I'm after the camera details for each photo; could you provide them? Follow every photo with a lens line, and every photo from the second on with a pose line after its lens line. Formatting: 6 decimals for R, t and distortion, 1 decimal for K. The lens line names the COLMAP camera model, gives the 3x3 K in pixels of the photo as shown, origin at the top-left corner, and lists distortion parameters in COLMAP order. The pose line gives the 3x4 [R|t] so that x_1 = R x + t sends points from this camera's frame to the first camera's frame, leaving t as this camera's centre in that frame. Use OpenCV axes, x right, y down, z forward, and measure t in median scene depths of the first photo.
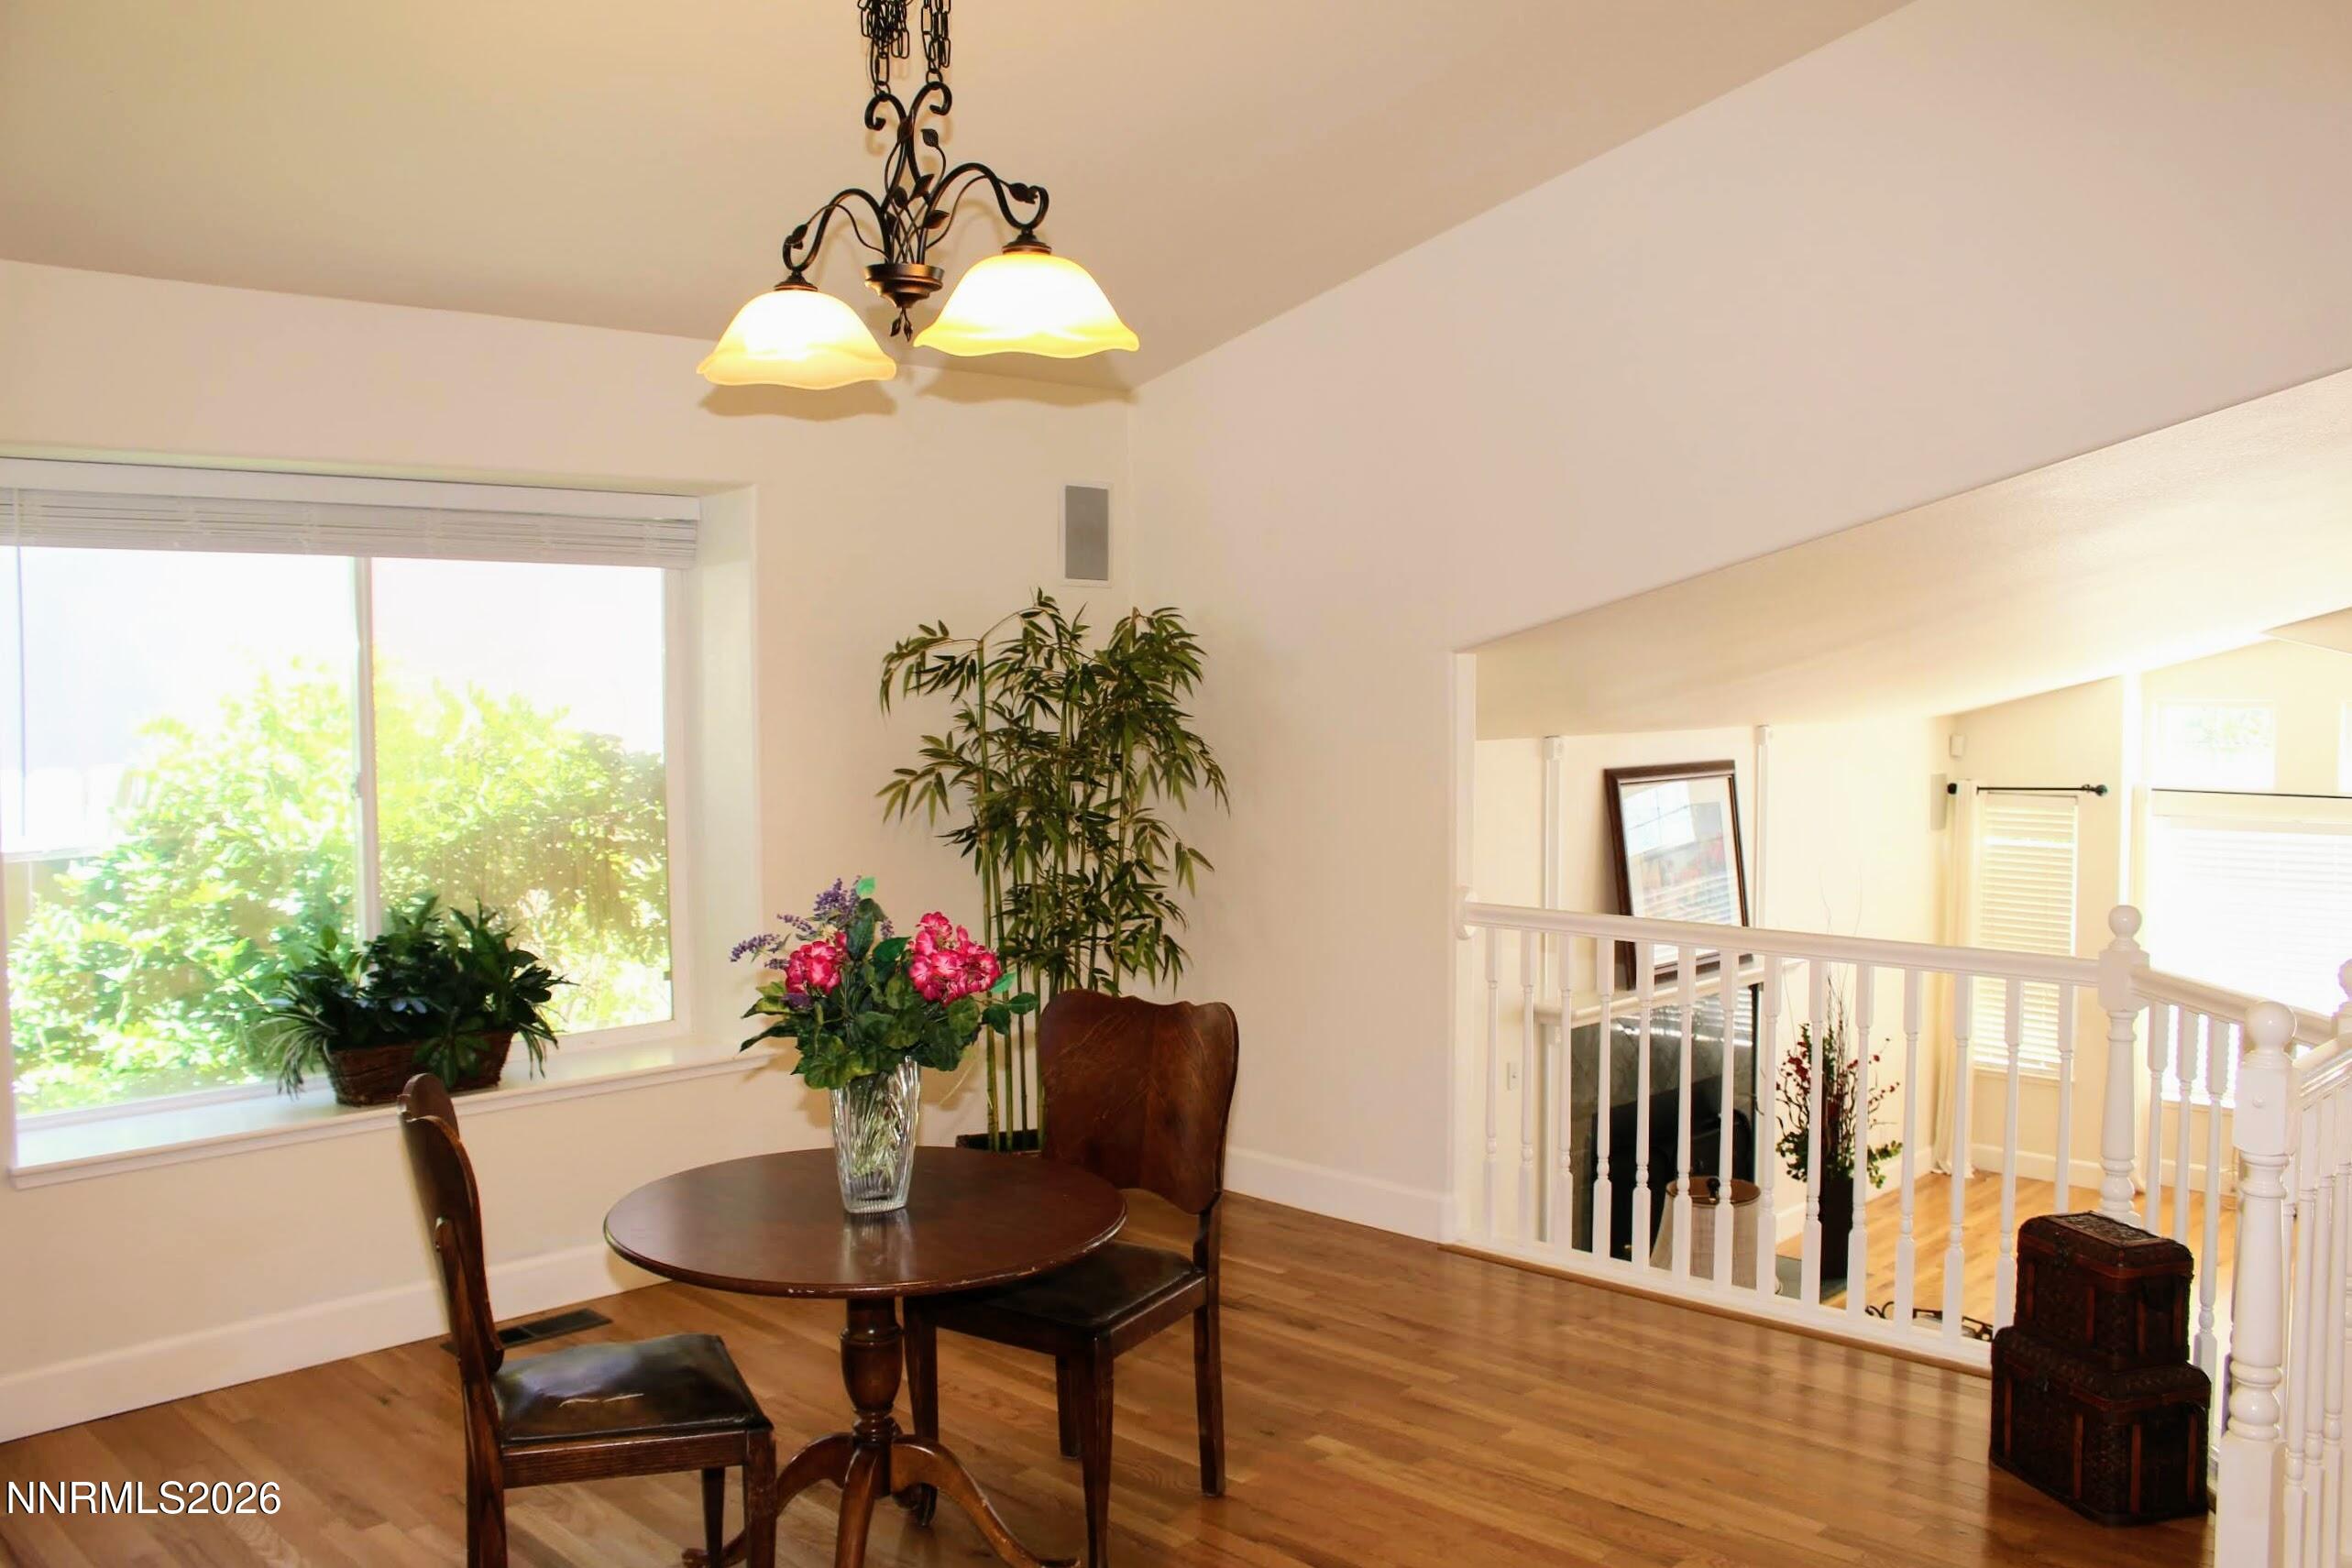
lens RADIAL K [[1981.9, 0, 1176.0], [0, 1981.9, 784.0], [0, 0, 1]] dist [-0.126443, 0.105358]
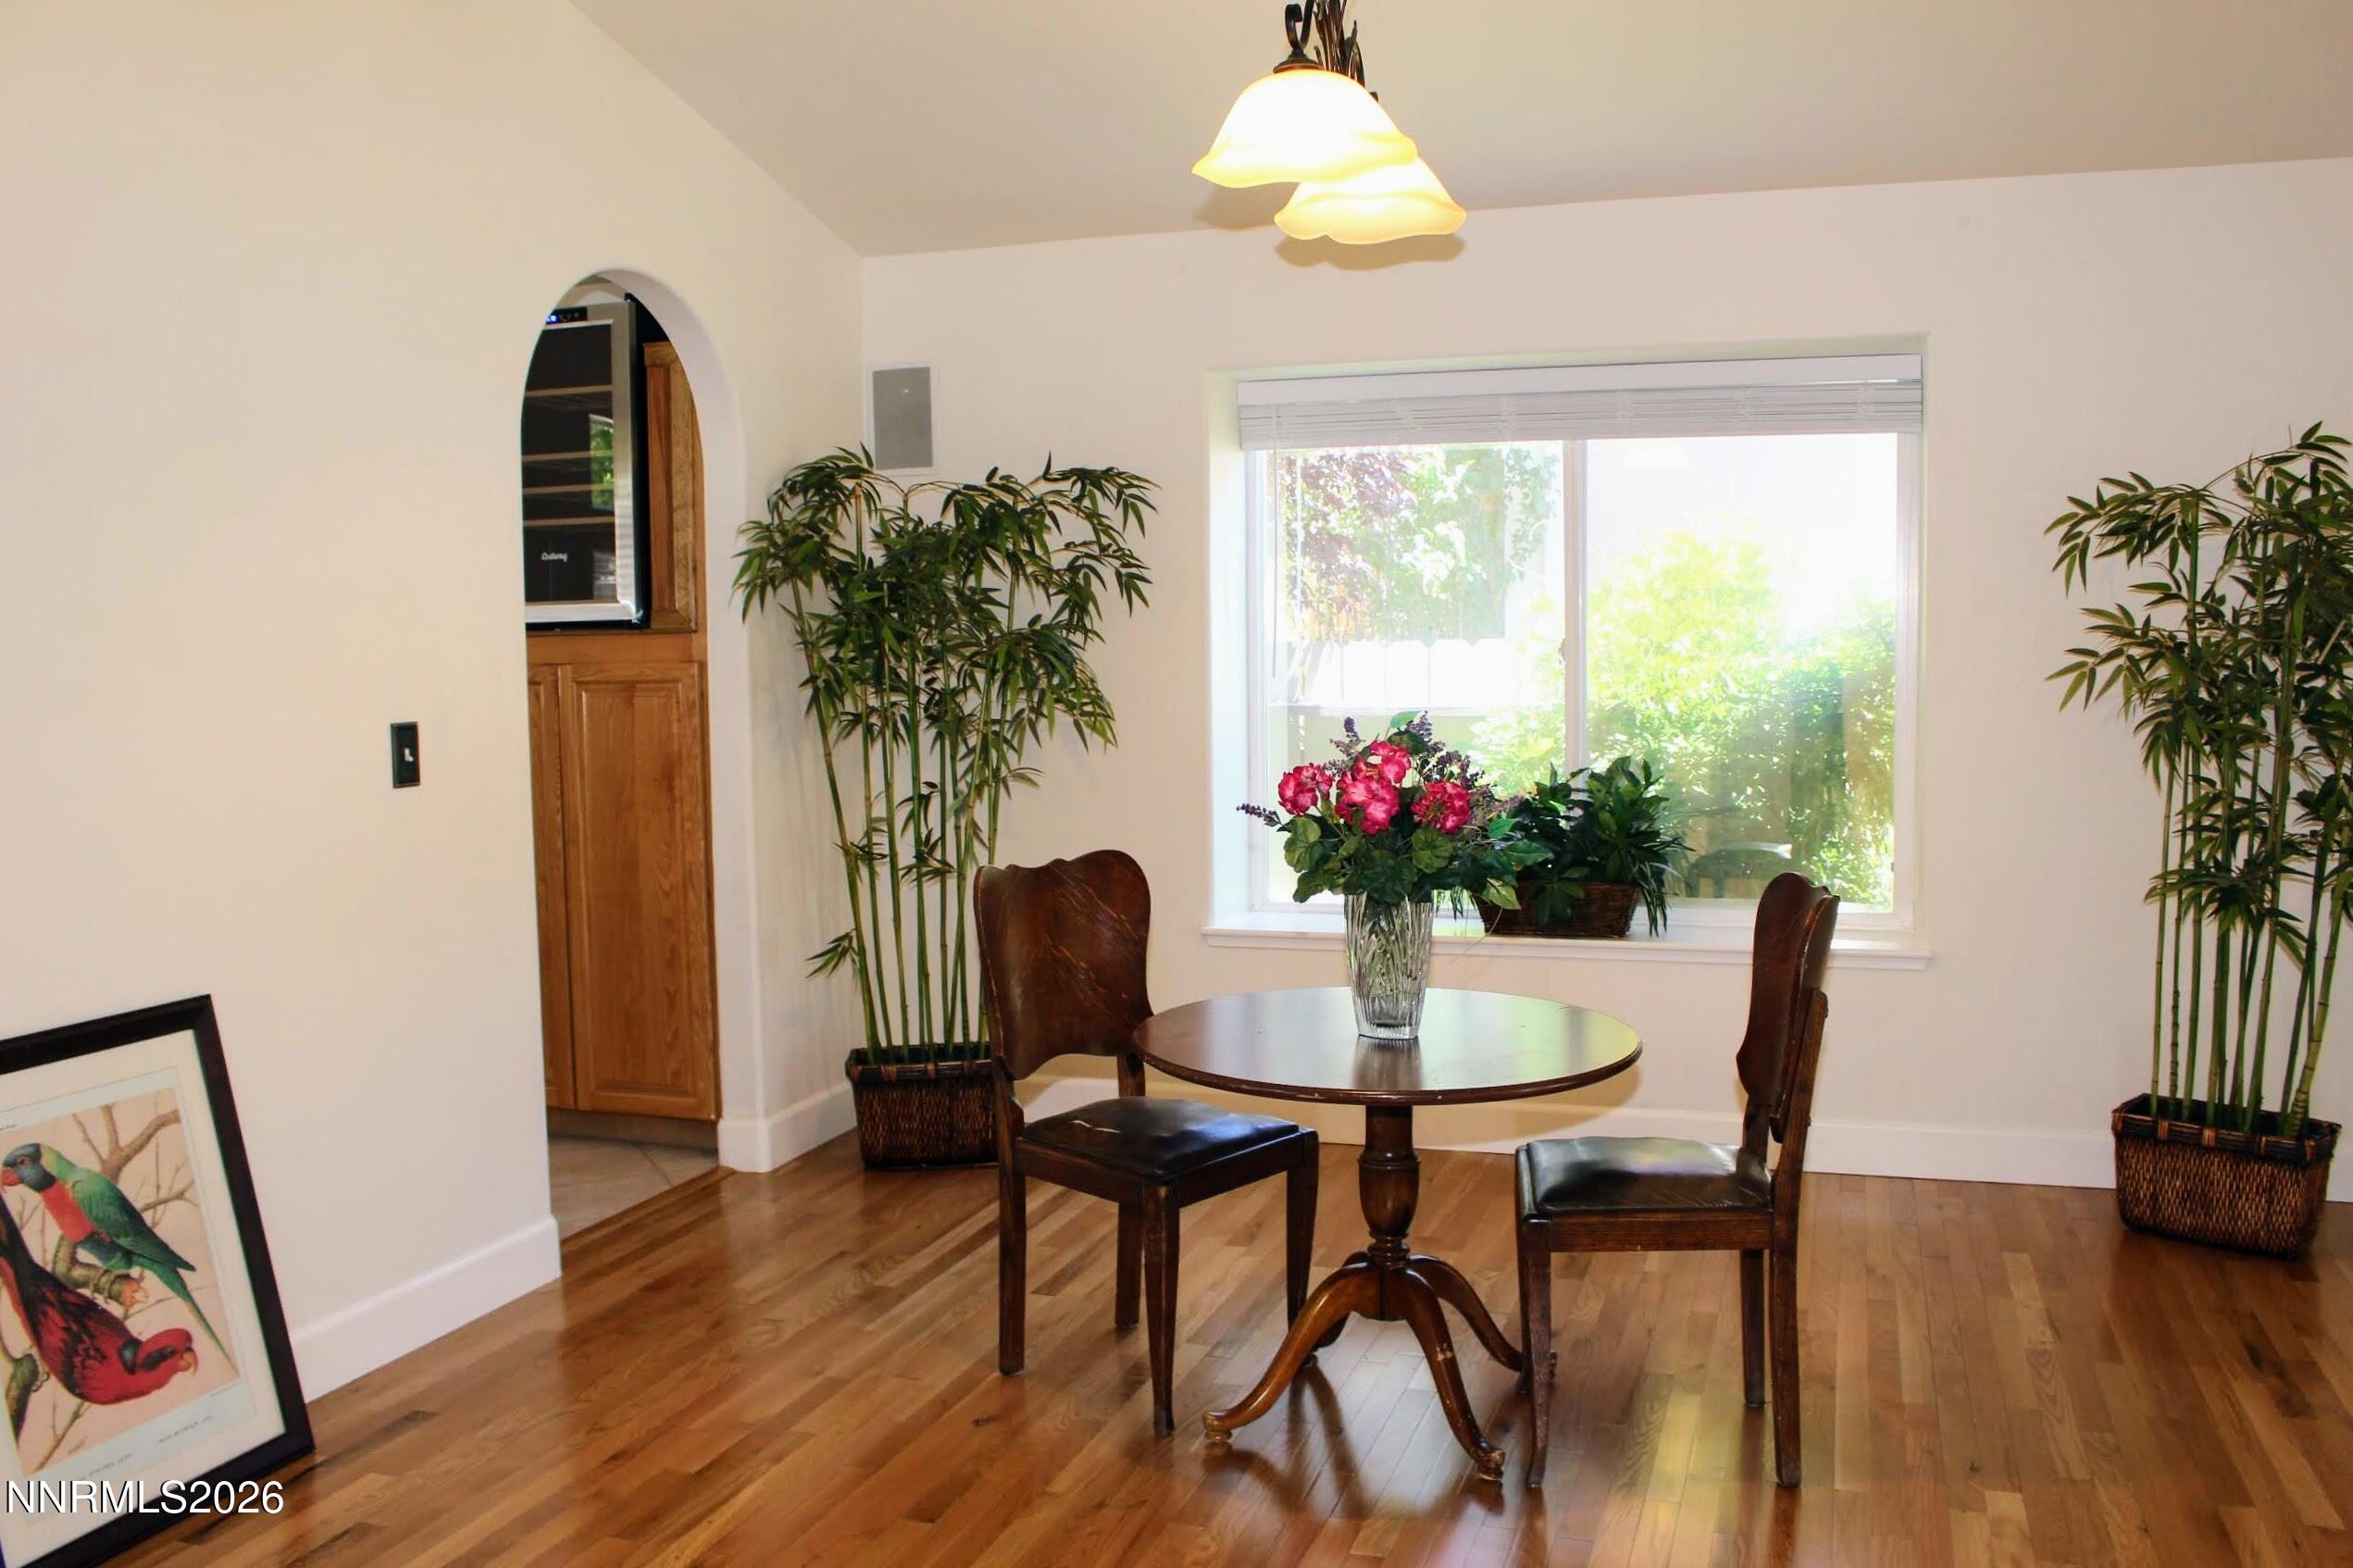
lens RADIAL K [[1999.7, 0, 1176.5], [0, 1999.7, 784.0], [0, 0, 1]] dist [-0.123510, 0.005923]
pose [[0.452857, 0.067681, -0.889010, 0.432613], [-0.043868, 0.997598, 0.053601, 0.022688], [0.890503, 0.014726, 0.454739, 0.273768]]
